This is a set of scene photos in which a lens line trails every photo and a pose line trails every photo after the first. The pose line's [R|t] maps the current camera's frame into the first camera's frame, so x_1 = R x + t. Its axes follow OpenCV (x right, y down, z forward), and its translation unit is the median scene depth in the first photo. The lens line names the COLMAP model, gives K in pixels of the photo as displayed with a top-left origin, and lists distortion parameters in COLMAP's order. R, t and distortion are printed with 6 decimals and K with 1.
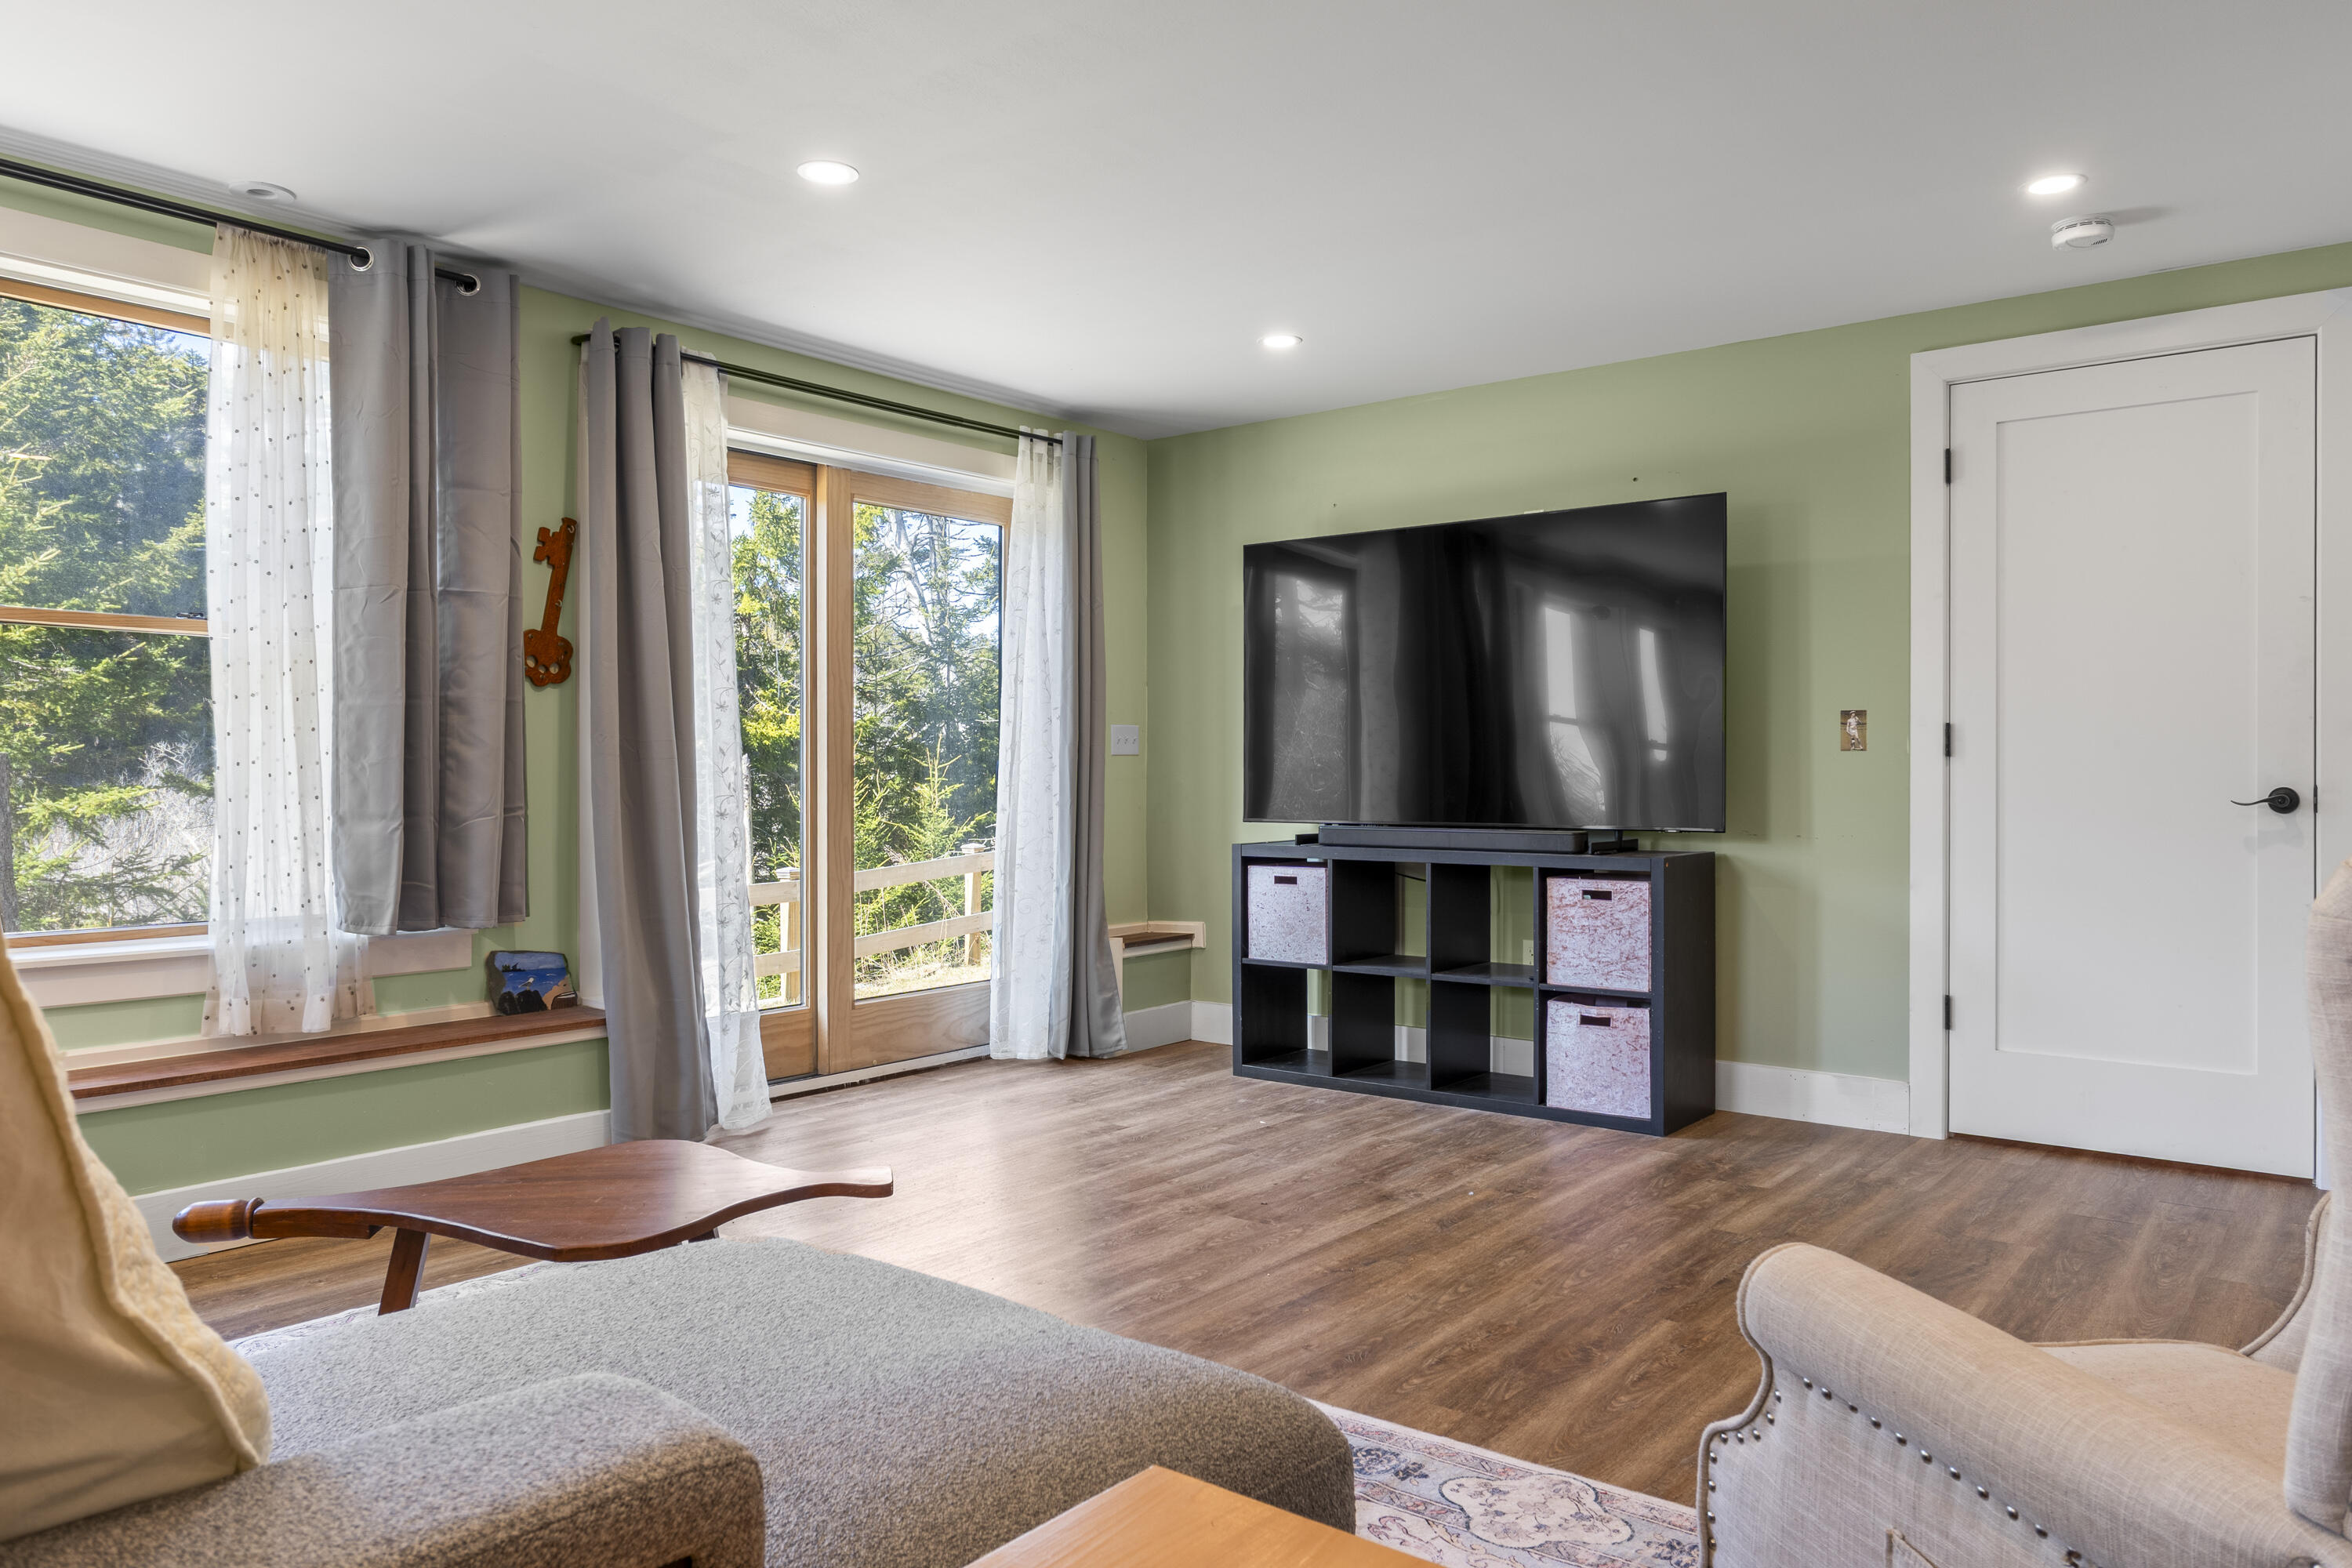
lens RADIAL K [[1615.5, 0, 1175.2], [0, 1615.5, 775.5], [0, 0, 1]] dist [-0.010564, -0.001929]
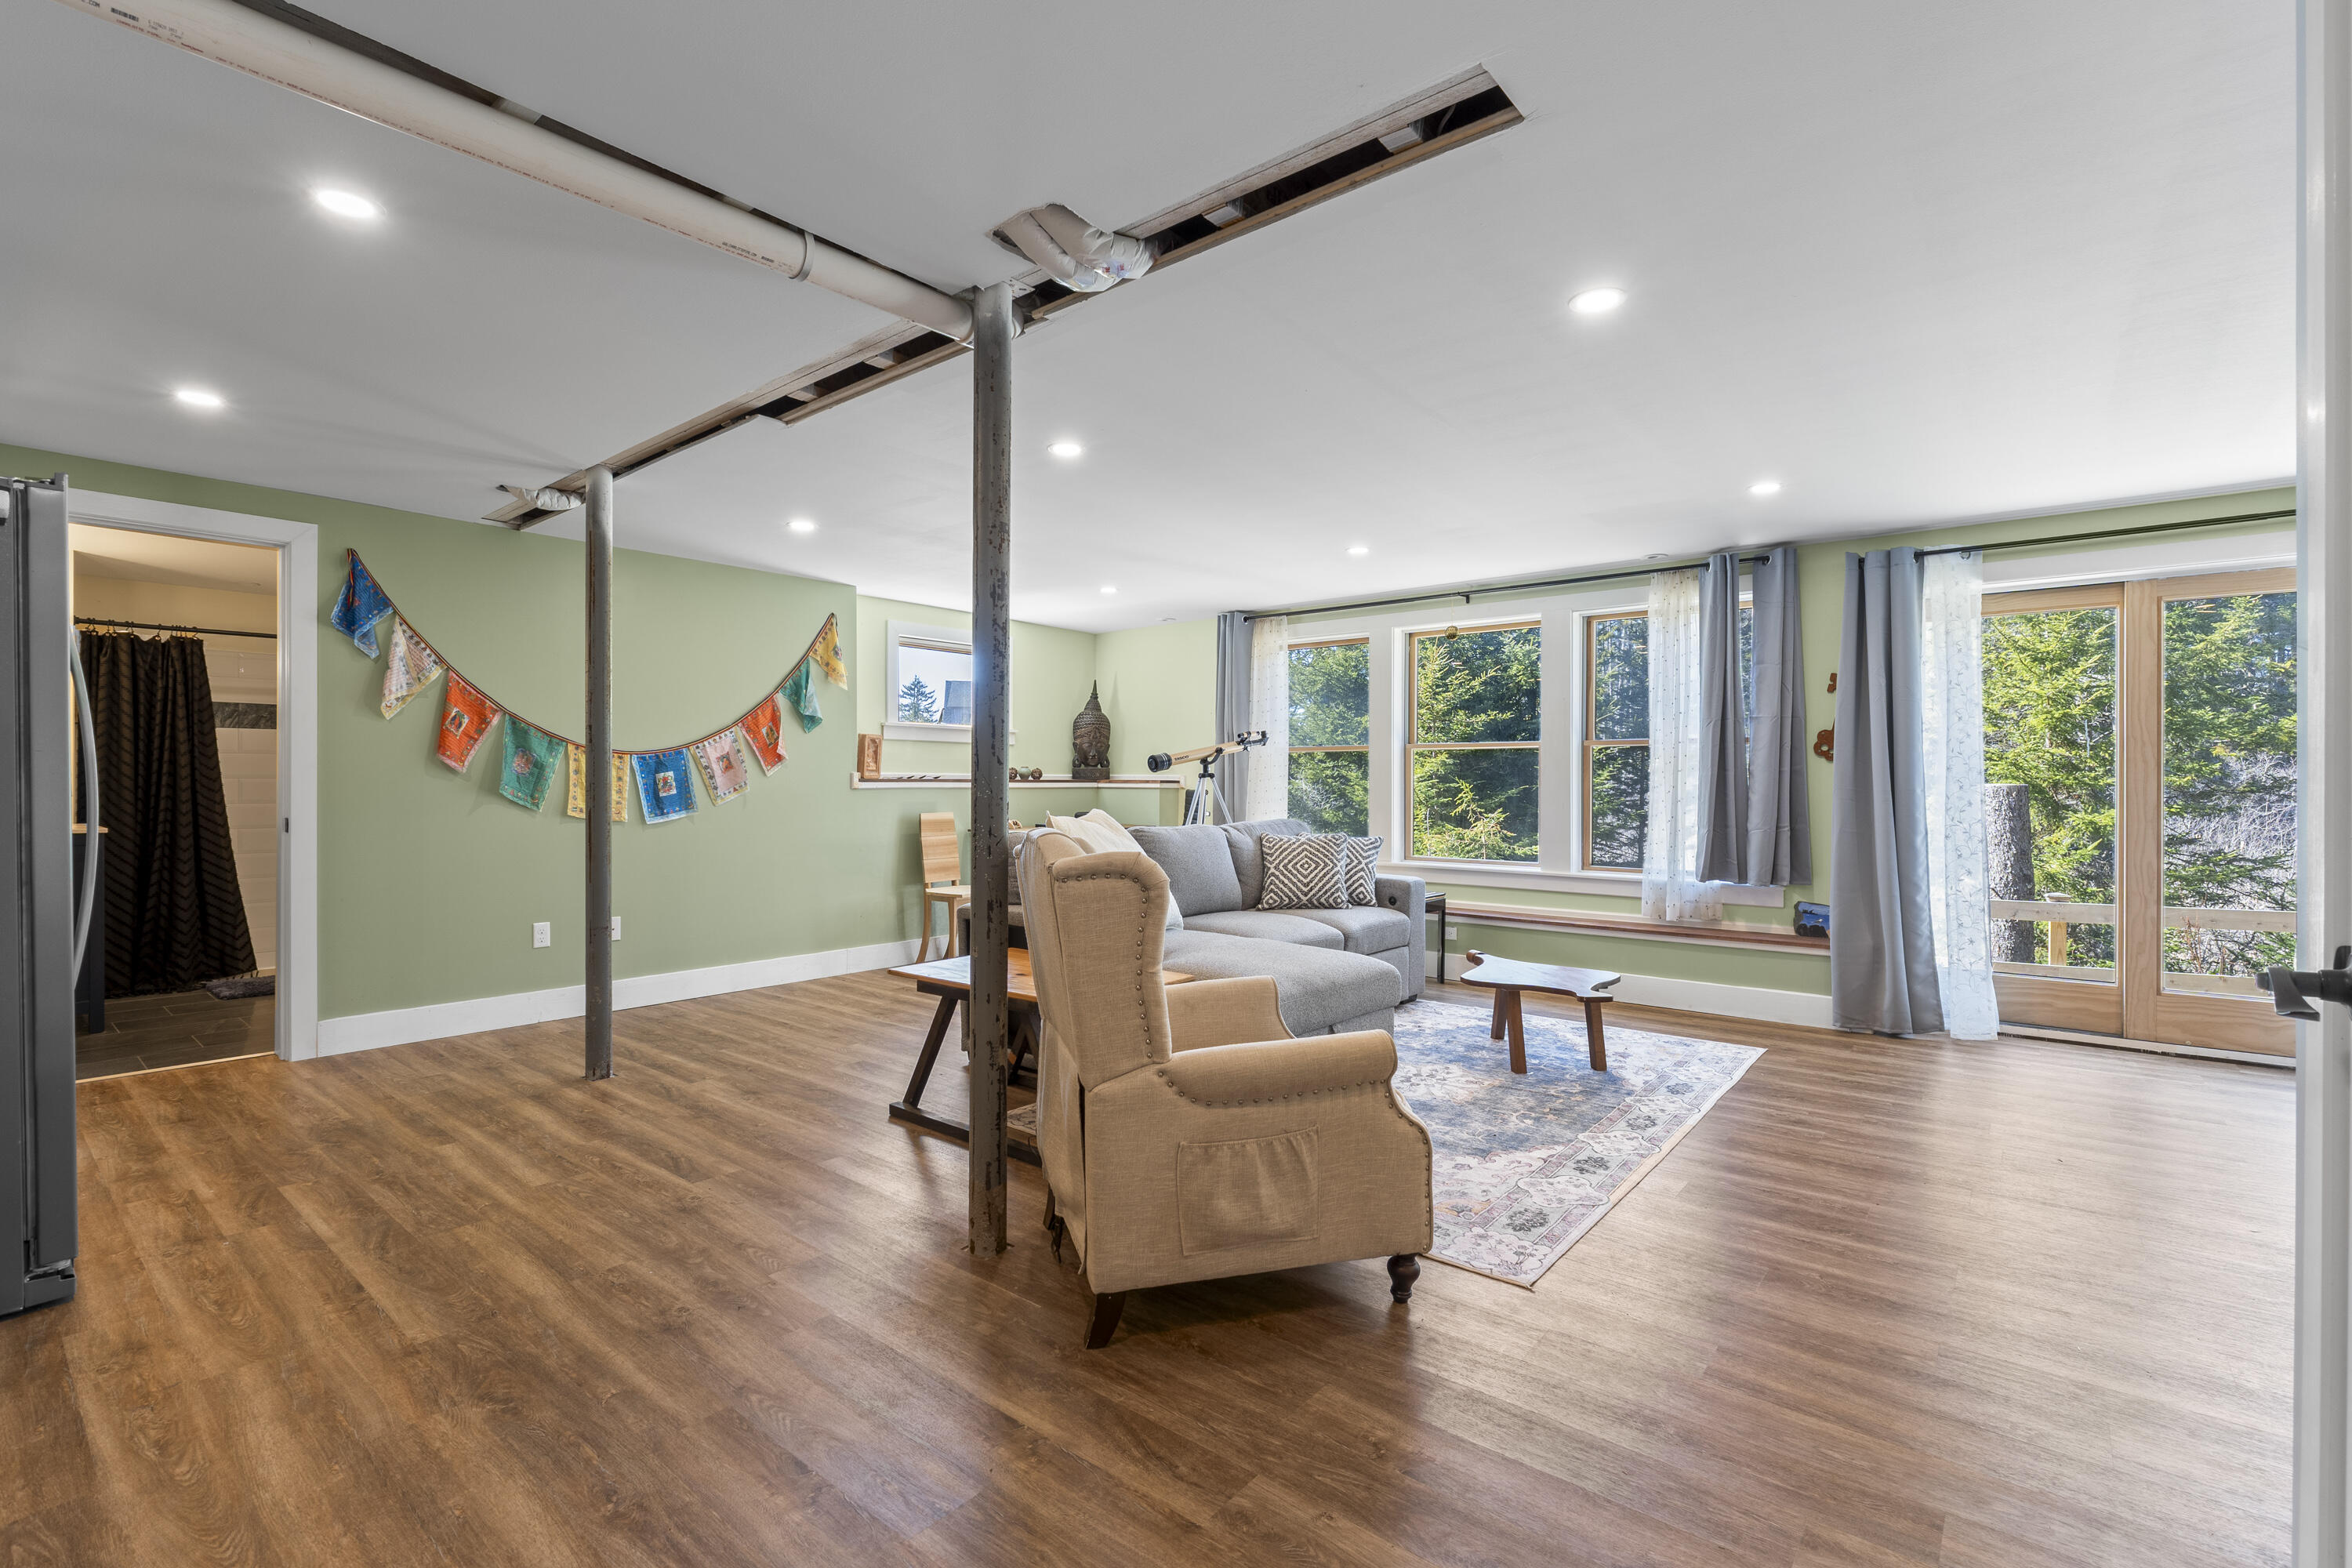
lens RADIAL K [[1057.9, 0, 1178.9], [0, 1057.9, 775.4], [0, 0, 1]] dist [-0.005347, 0.000081]
pose [[-0.023142, -0.005505, -0.999717, 0.686400], [-0.005326, 0.999971, -0.005383, -0.023541], [0.999718, 0.005200, -0.023170, 0.243269]]
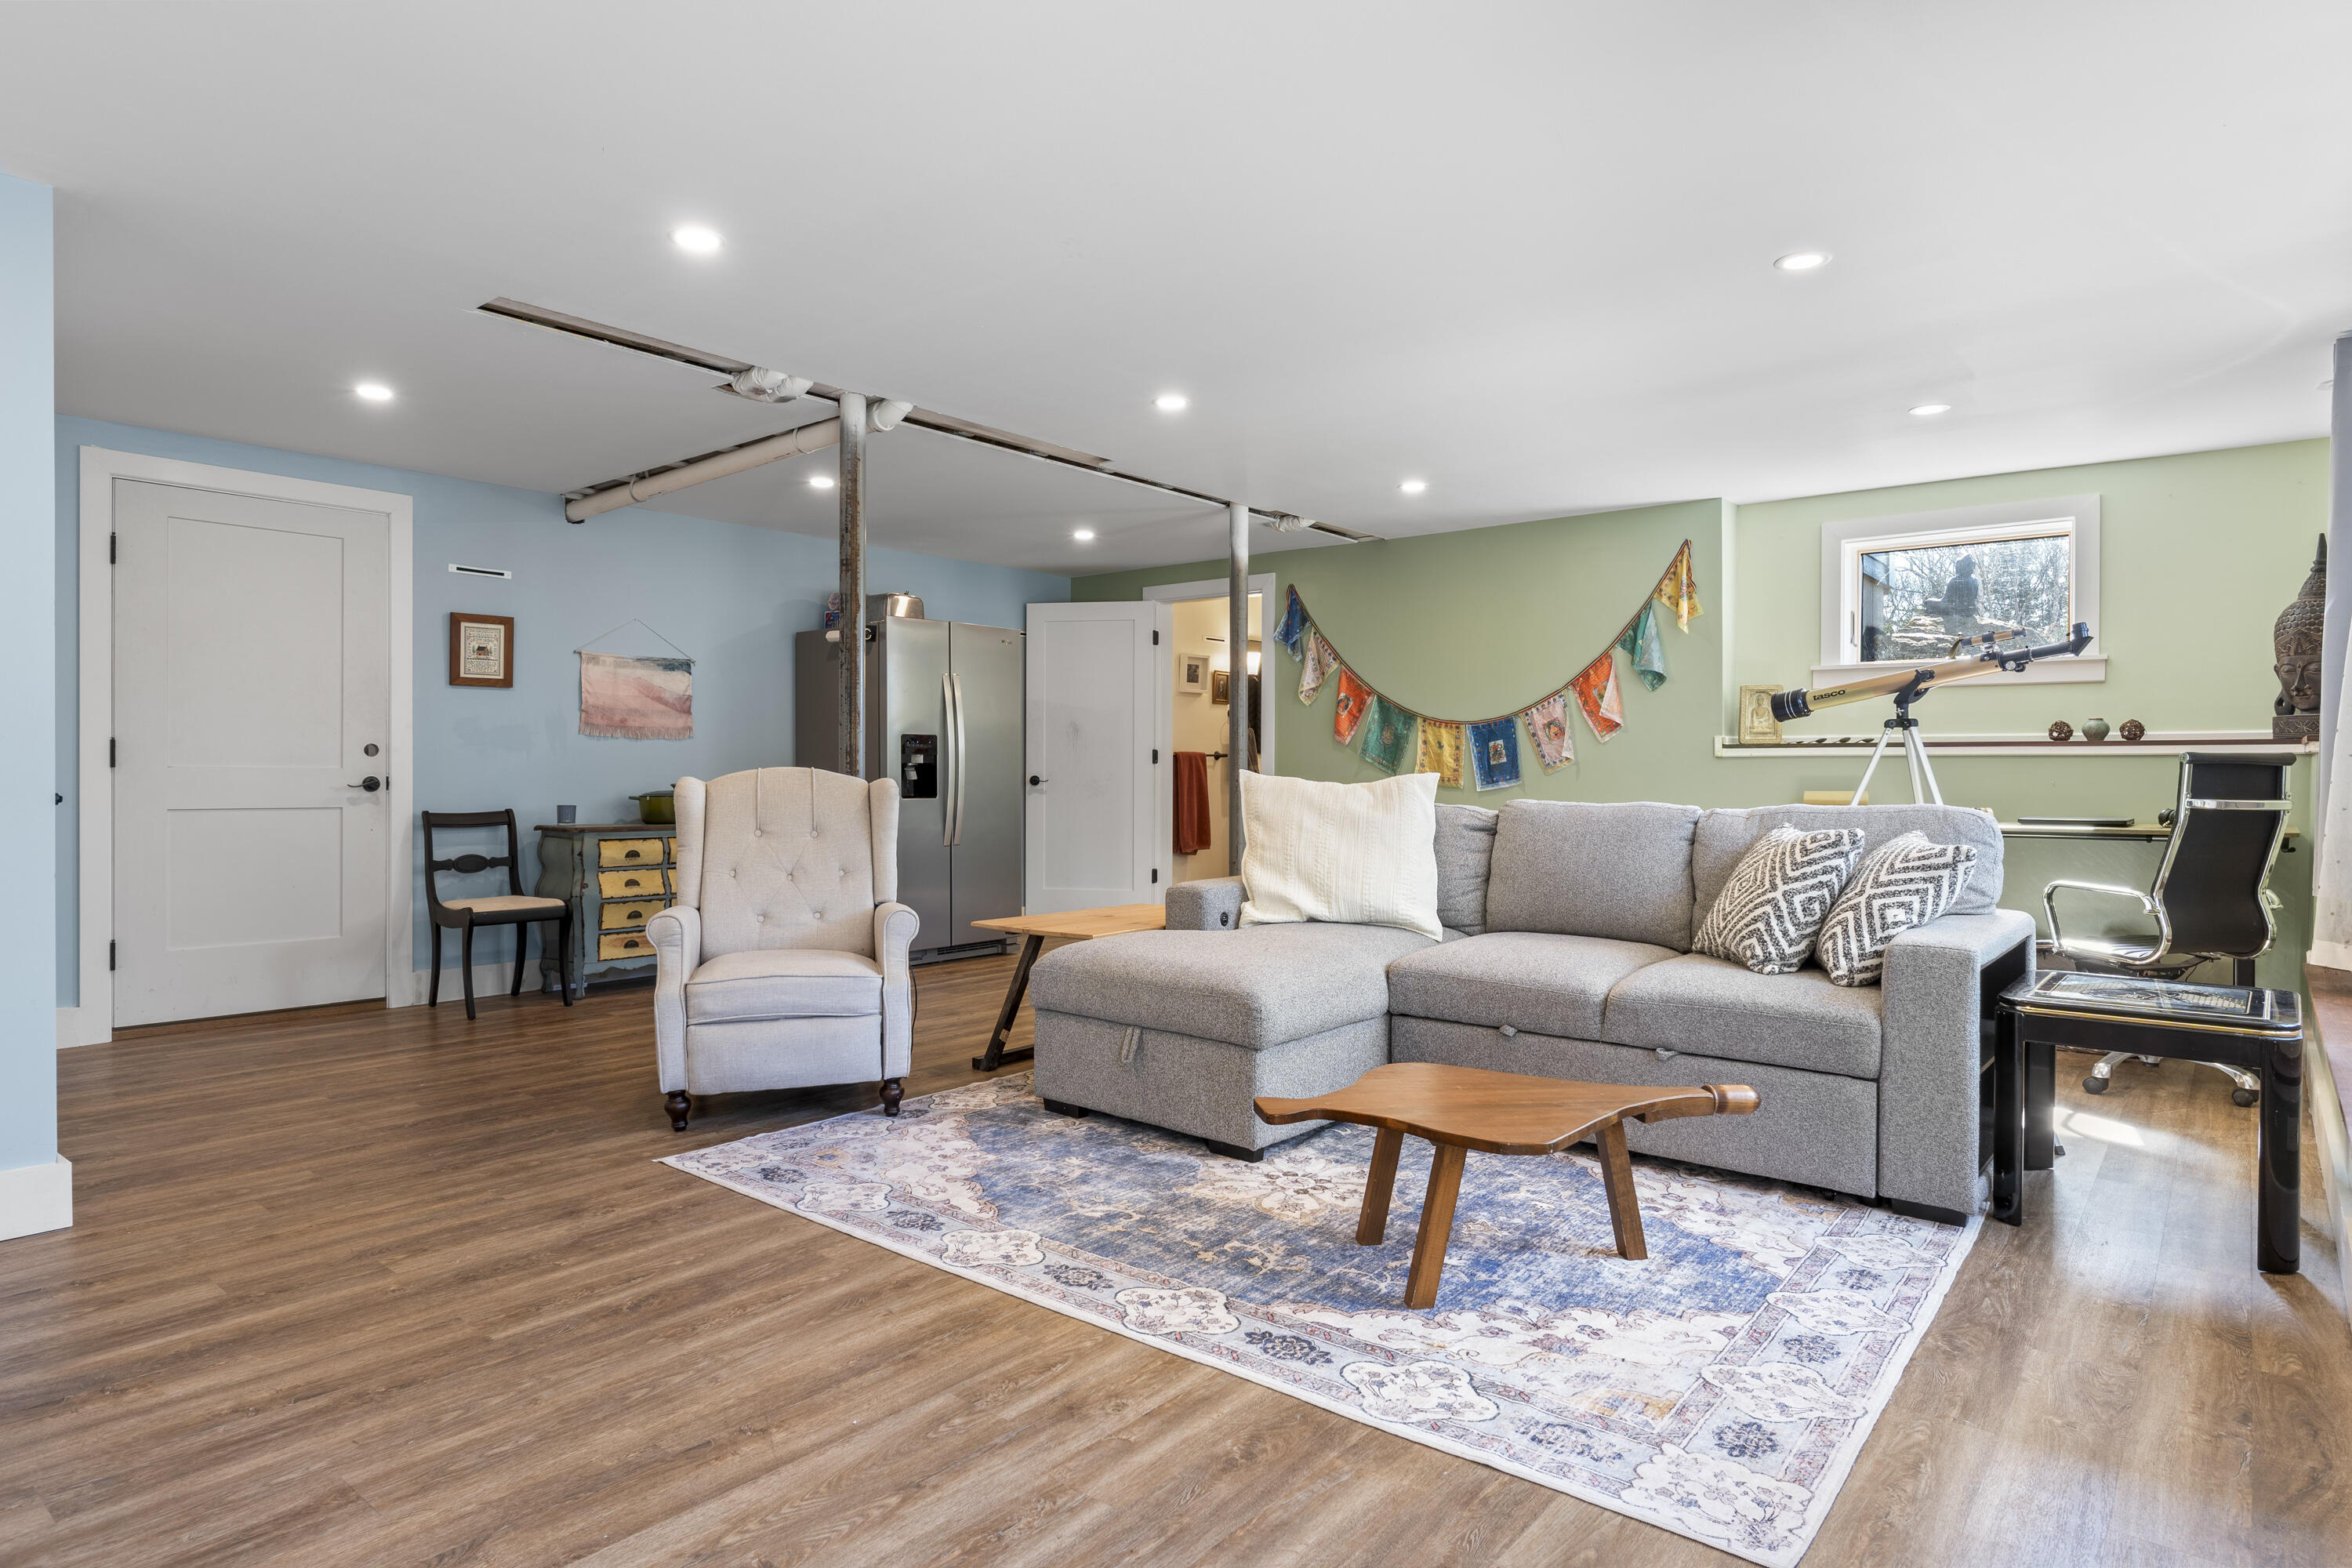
lens RADIAL K [[1310.1, 0, 1168.3], [0, 1310.1, 779.6], [0, 0, 1]] dist [-0.018959, -0.000217]
pose [[-0.999670, -0.004535, 0.025275, -0.069273], [-0.004248, 0.999926, 0.011386, -0.003567], [-0.025325, 0.011275, -0.999616, 1.052940]]
